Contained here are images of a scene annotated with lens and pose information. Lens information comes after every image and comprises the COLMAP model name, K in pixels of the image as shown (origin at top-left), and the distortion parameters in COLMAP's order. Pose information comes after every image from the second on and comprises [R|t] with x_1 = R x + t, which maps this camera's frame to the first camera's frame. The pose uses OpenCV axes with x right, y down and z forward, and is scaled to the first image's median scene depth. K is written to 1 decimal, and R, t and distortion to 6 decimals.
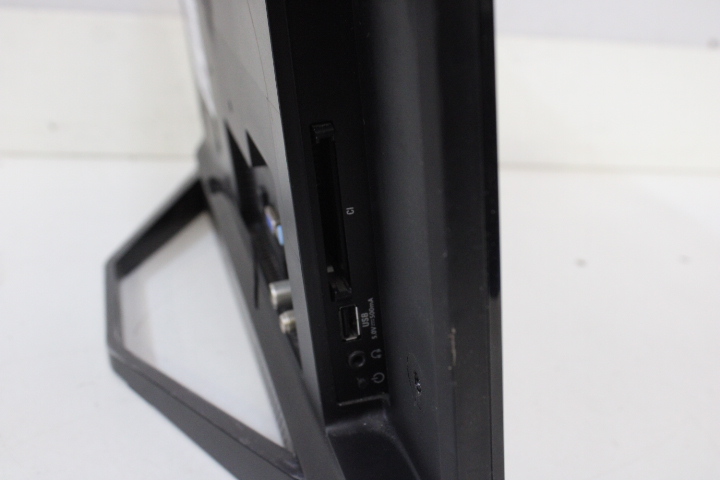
lens RADIAL K [[898.4, 0, 355.3], [0, 898.4, 240.1], [0, 0, 1]] dist [-0.061416, 0.000000]
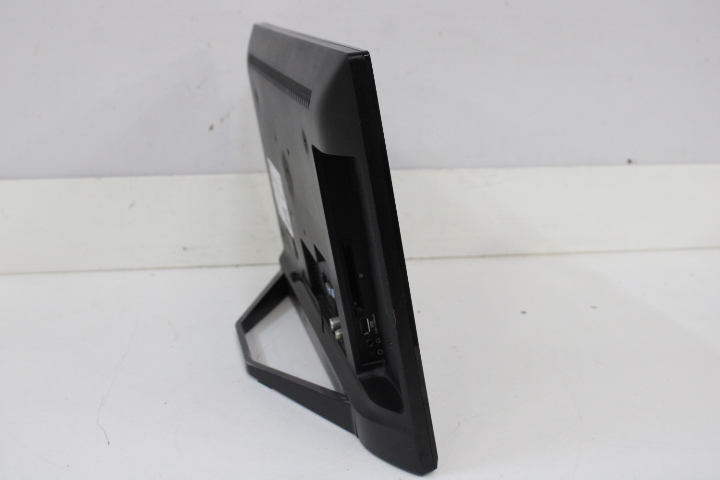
lens RADIAL K [[898.4, 0, 360.8], [0, 898.4, 237.5], [0, 0, 1]] dist [-0.061416, 0.000000]
pose [[0.996491, -0.062855, -0.055274, 0.099033], [0.055648, 0.990790, -0.123441, 0.120656], [0.062524, 0.119932, 0.990811, -1.022007]]
